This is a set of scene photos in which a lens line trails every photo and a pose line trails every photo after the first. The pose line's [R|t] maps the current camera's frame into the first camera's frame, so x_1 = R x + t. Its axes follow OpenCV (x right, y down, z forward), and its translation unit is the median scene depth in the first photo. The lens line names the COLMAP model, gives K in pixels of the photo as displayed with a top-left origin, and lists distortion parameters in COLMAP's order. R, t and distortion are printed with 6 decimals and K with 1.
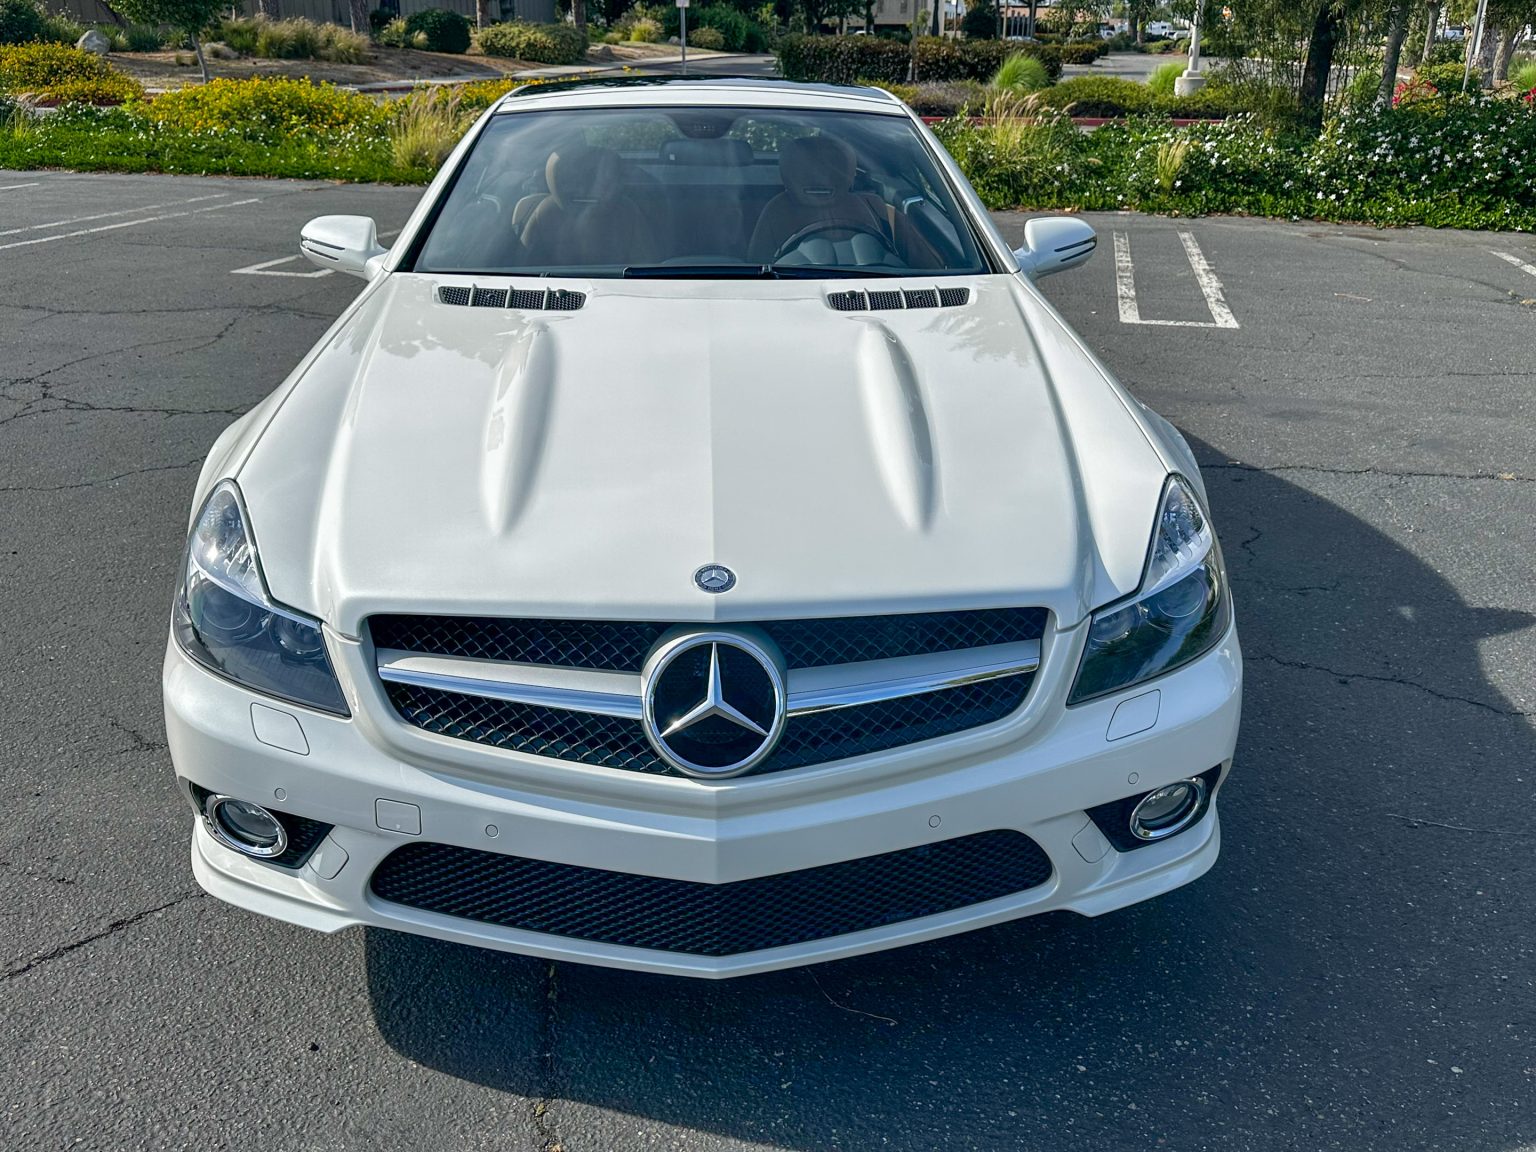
lens RADIAL K [[1352.1, 0, 811.4], [0, 1352.1, 577.2], [0, 0, 1]] dist [0.034853, -0.014590]
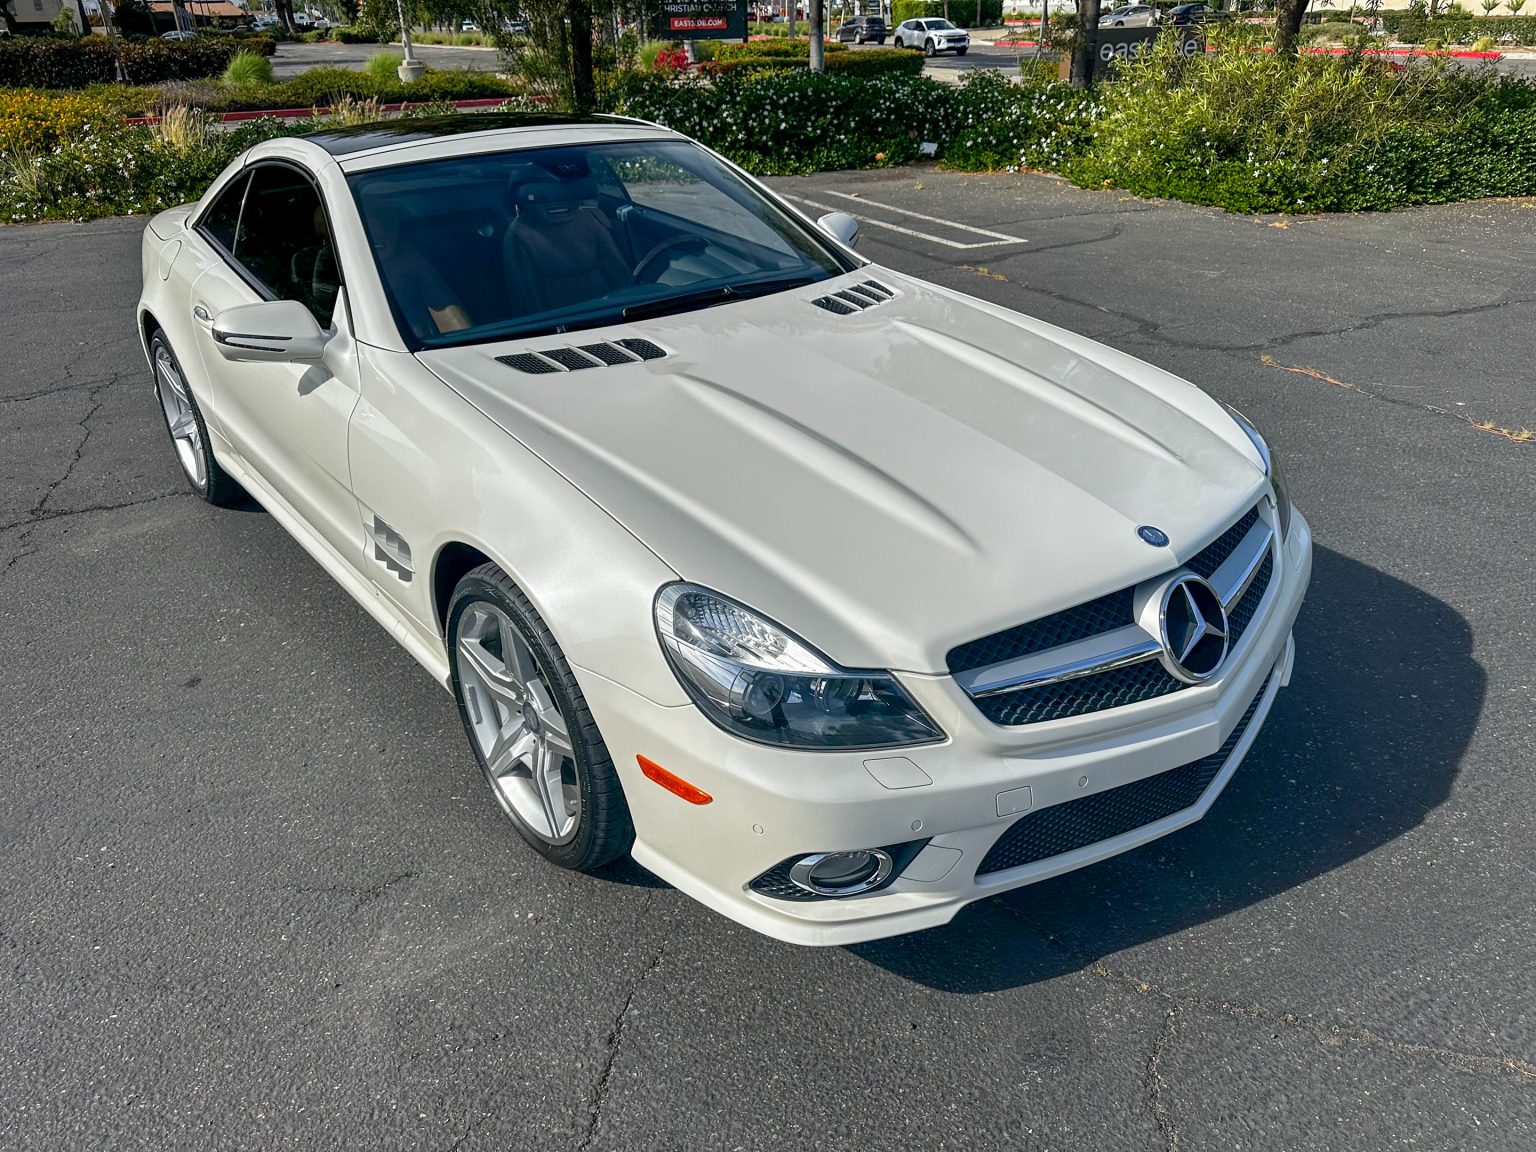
lens RADIAL K [[1096.7, 0, 783.3], [0, 1096.7, 566.1], [0, 0, 1]] dist [0.003080, -0.004854]
pose [[0.810724, -0.284111, 0.511866, -0.875127], [0.240842, 0.958791, 0.150716, -0.208277], [-0.533593, 0.001090, 0.845741, 0.288127]]
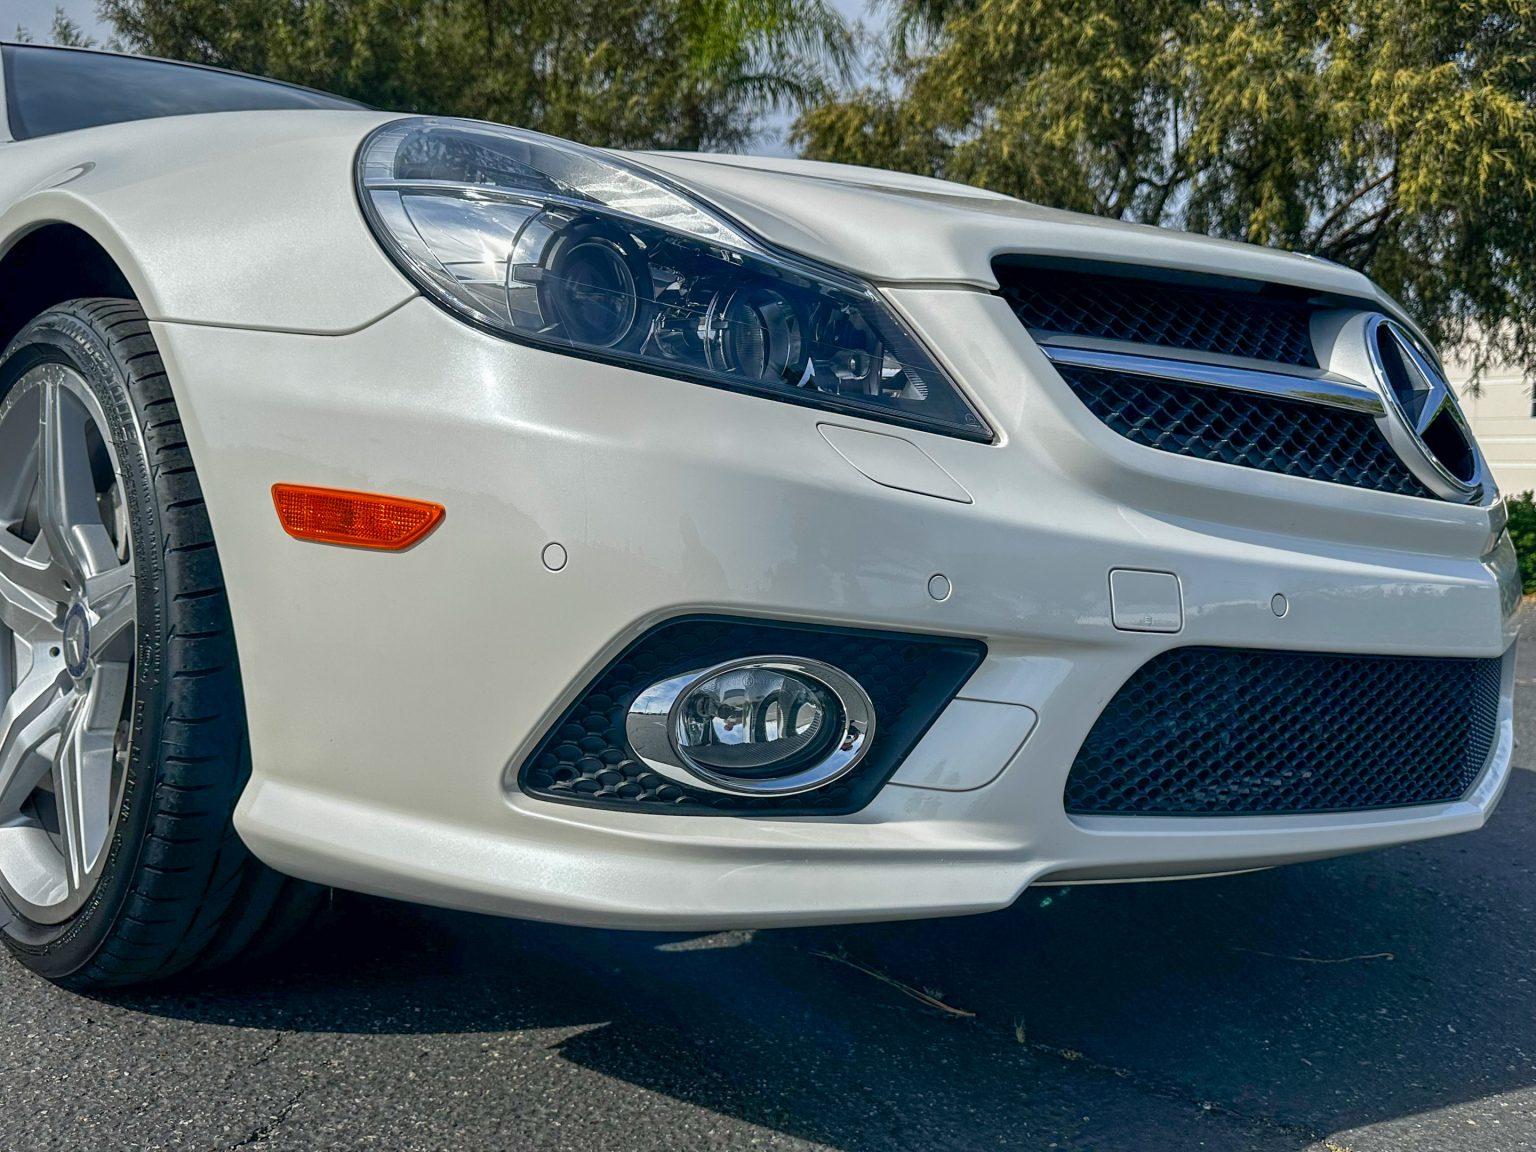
lens RADIAL K [[1352.1, 0, 811.4], [0, 1352.1, 577.2], [0, 0, 1]] dist [0.034853, -0.014590]
pose [[0.731923, -0.006927, 0.681353, -0.735470], [0.211368, 0.952930, -0.217368, 0.248966], [-0.647775, 0.303113, 0.698935, 0.696439]]
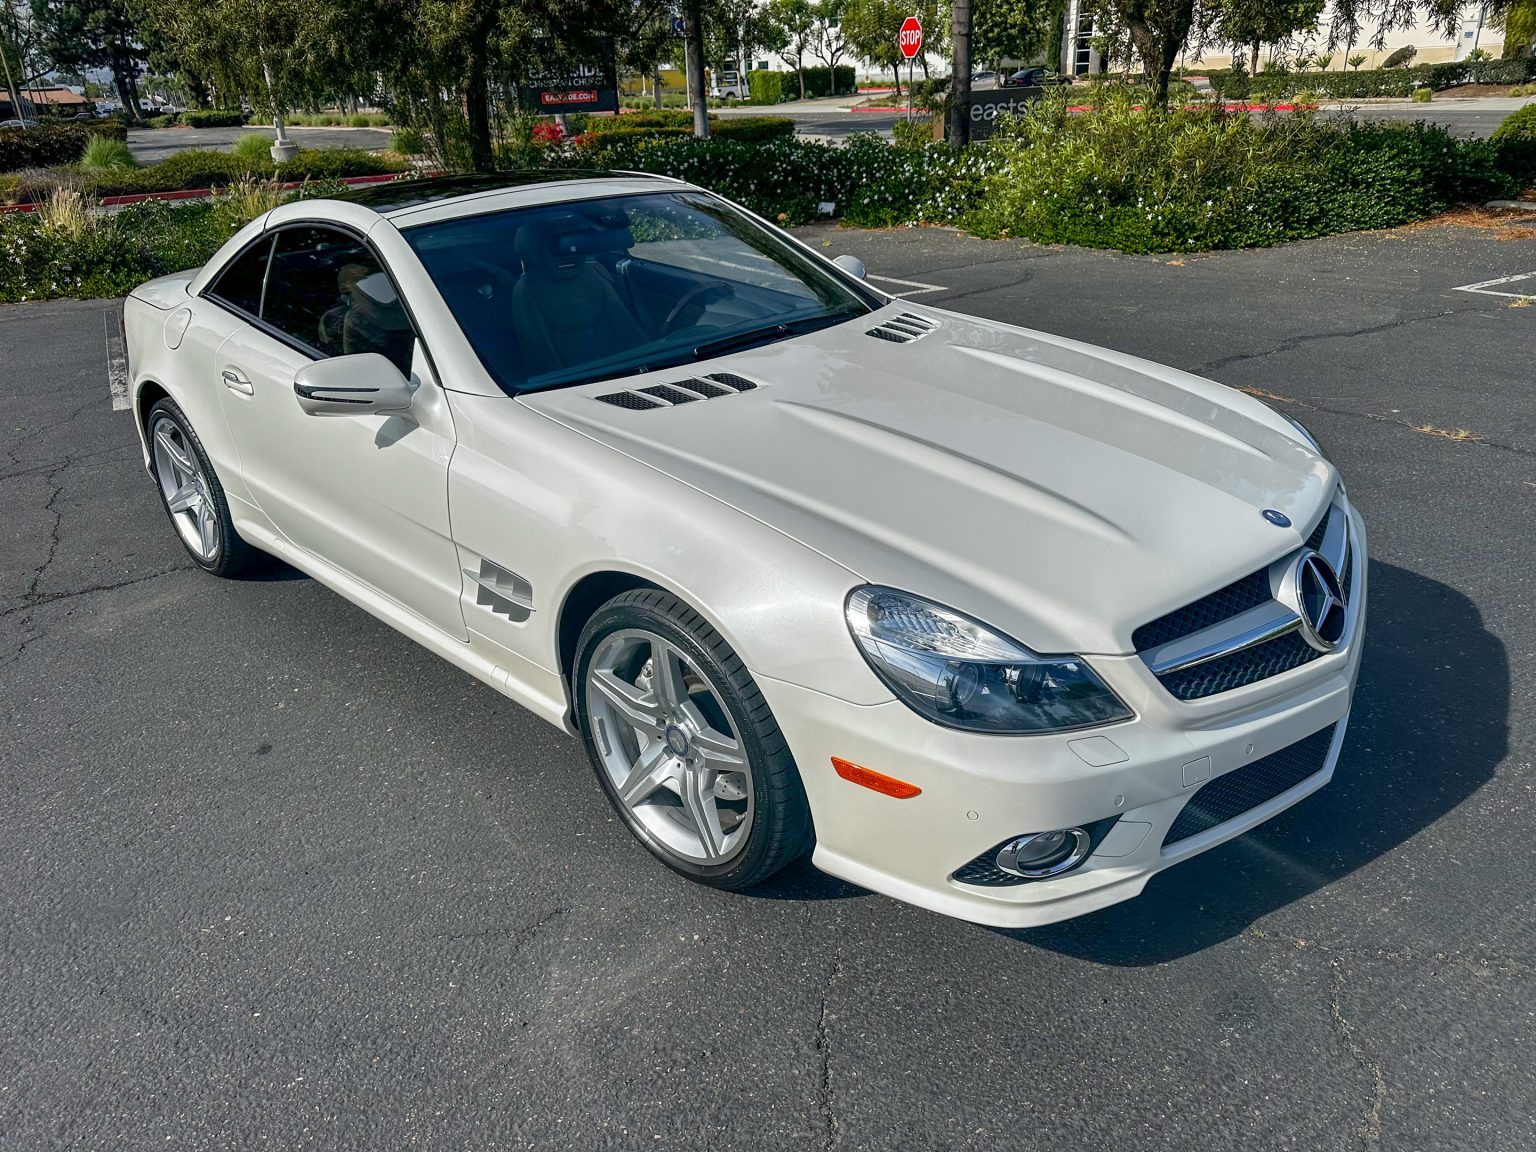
lens RADIAL K [[1088.5, 0, 770.5], [0, 1088.5, 576.1], [0, 0, 1]] dist [0.019899, -0.025074]
pose [[0.737678, -0.312561, 0.598445, -1.113864], [0.293521, 0.946705, 0.132643, -0.238476], [-0.608010, 0.077808, 0.790108, 0.413535]]
